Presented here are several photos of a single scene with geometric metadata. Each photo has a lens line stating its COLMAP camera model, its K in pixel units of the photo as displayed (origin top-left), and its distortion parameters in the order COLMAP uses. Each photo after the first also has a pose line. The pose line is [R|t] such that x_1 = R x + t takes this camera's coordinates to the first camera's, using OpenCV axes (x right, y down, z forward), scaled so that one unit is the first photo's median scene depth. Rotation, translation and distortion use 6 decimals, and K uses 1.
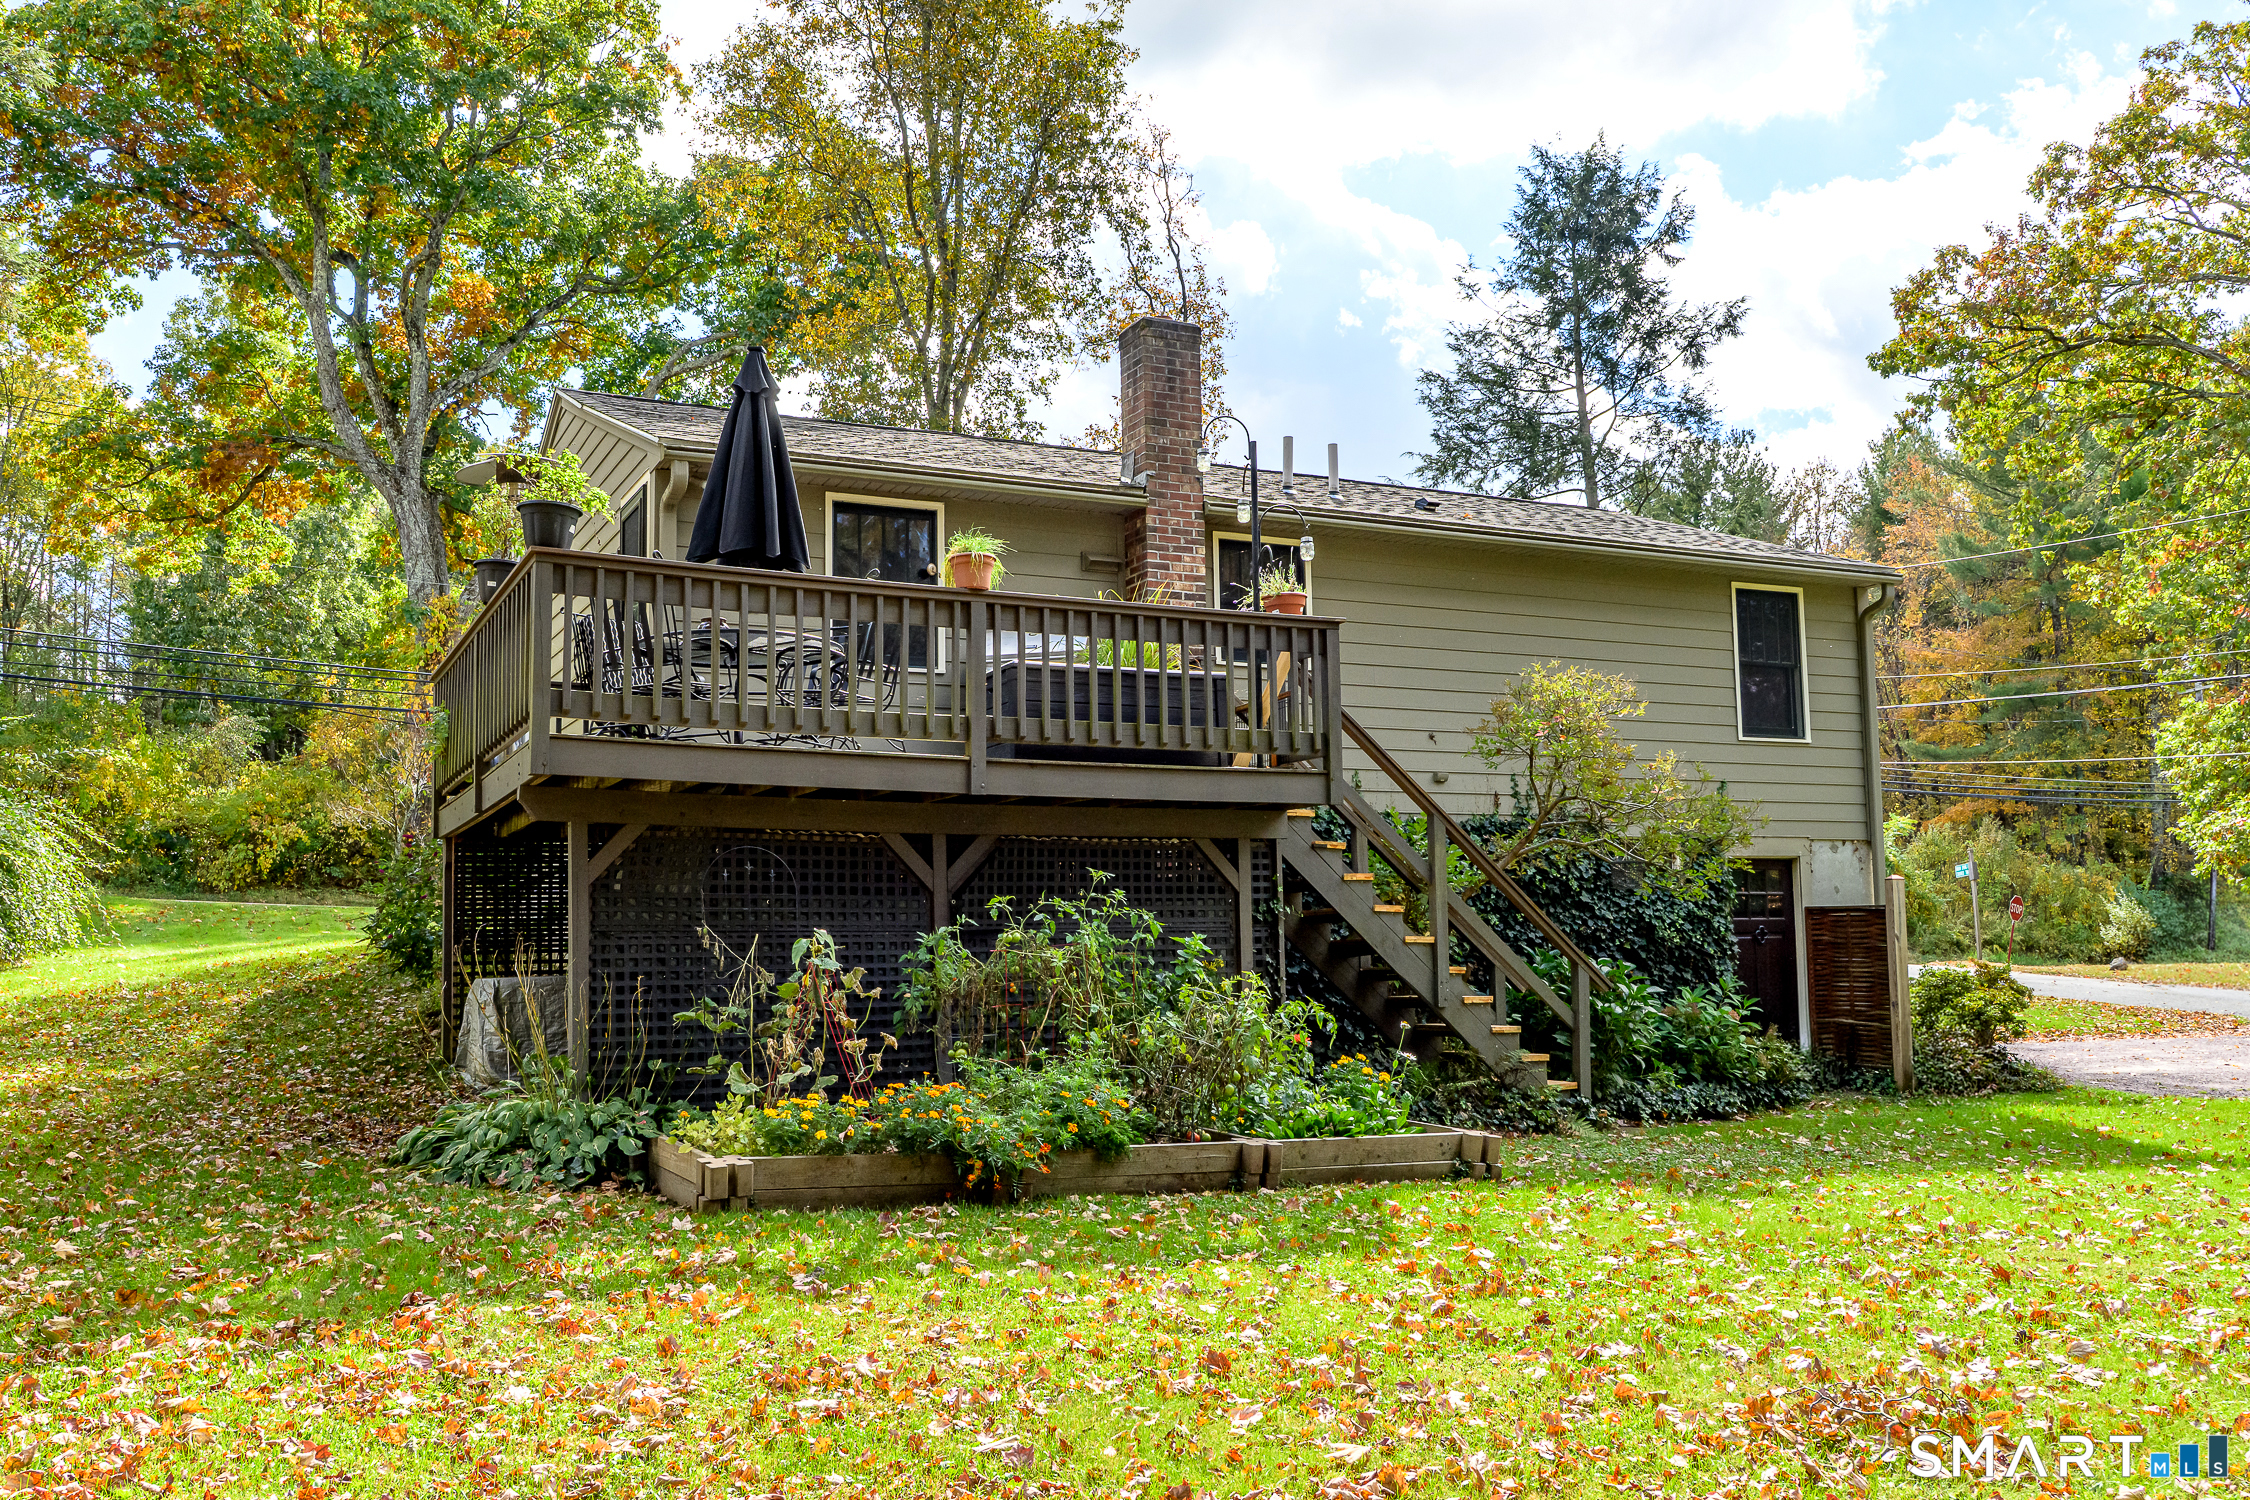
lens RADIAL K [[1433.6, 0, 1122.5], [0, 1433.6, 688.0], [0, 0, 1]] dist [-0.007697, -0.002489]
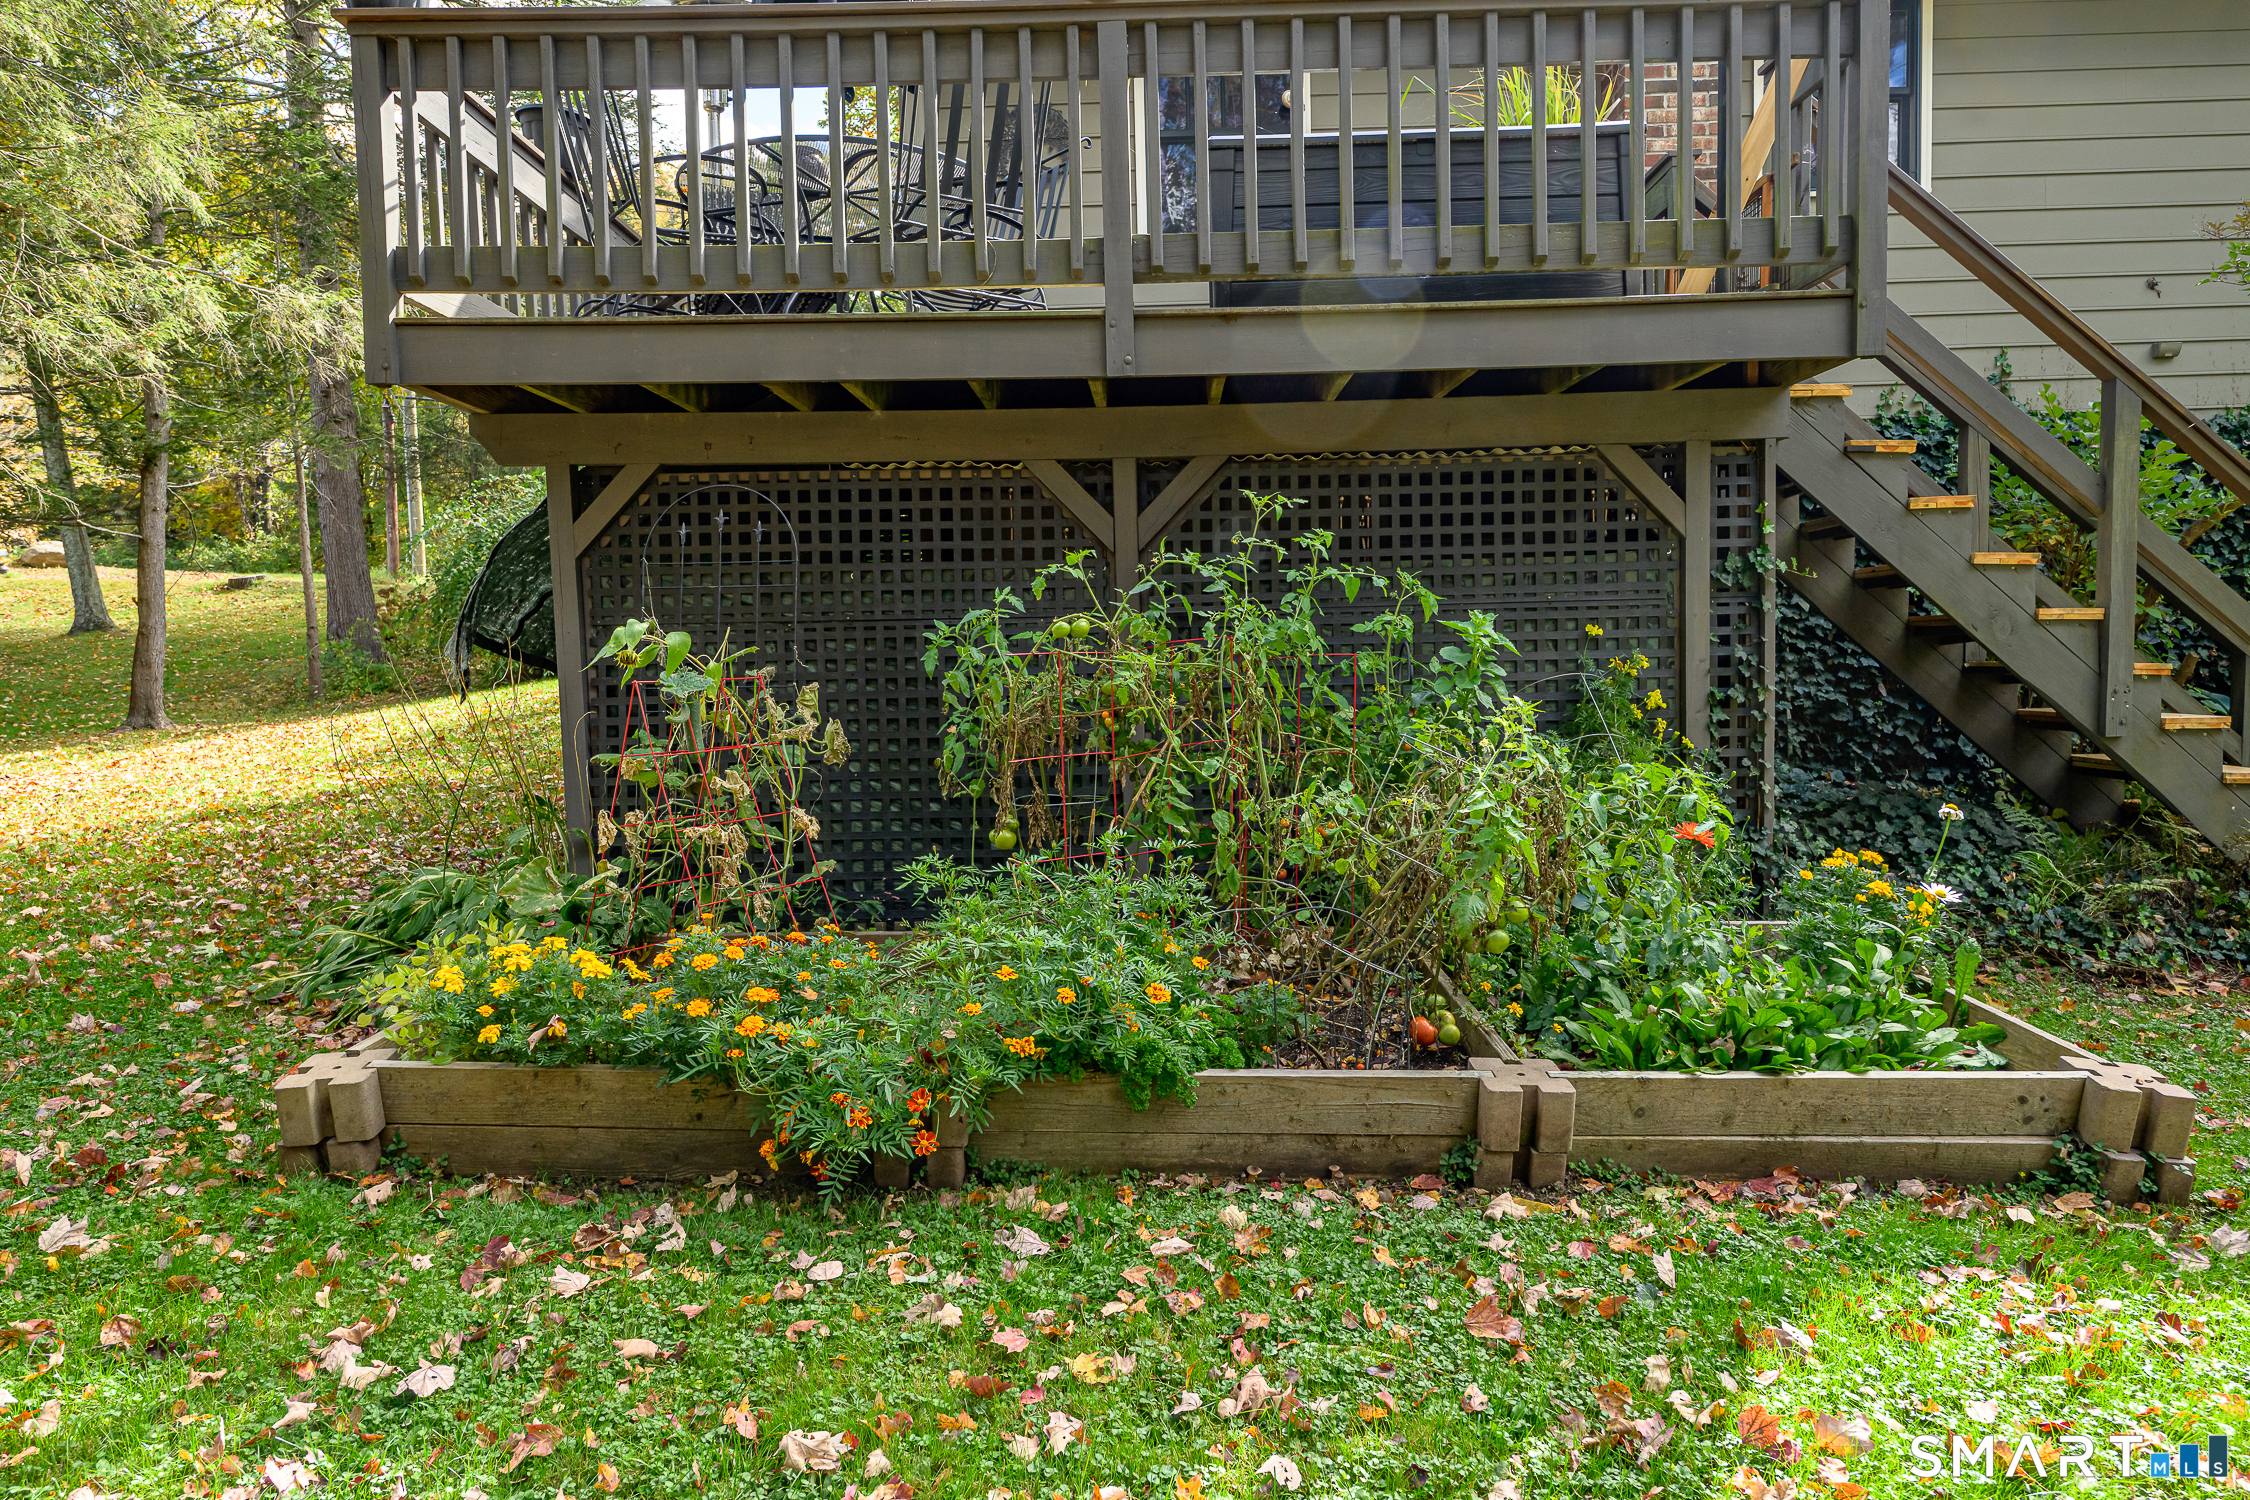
lens RADIAL K [[1433.6, 0, 1122.5], [0, 1433.6, 688.0], [0, 0, 1]] dist [-0.007697, -0.002489]
pose [[0.909883, 0.003755, -0.414848, 0.113175], [0.087832, 0.975548, 0.201473, 0.067645], [0.405461, -0.219754, 0.887305, 0.398469]]
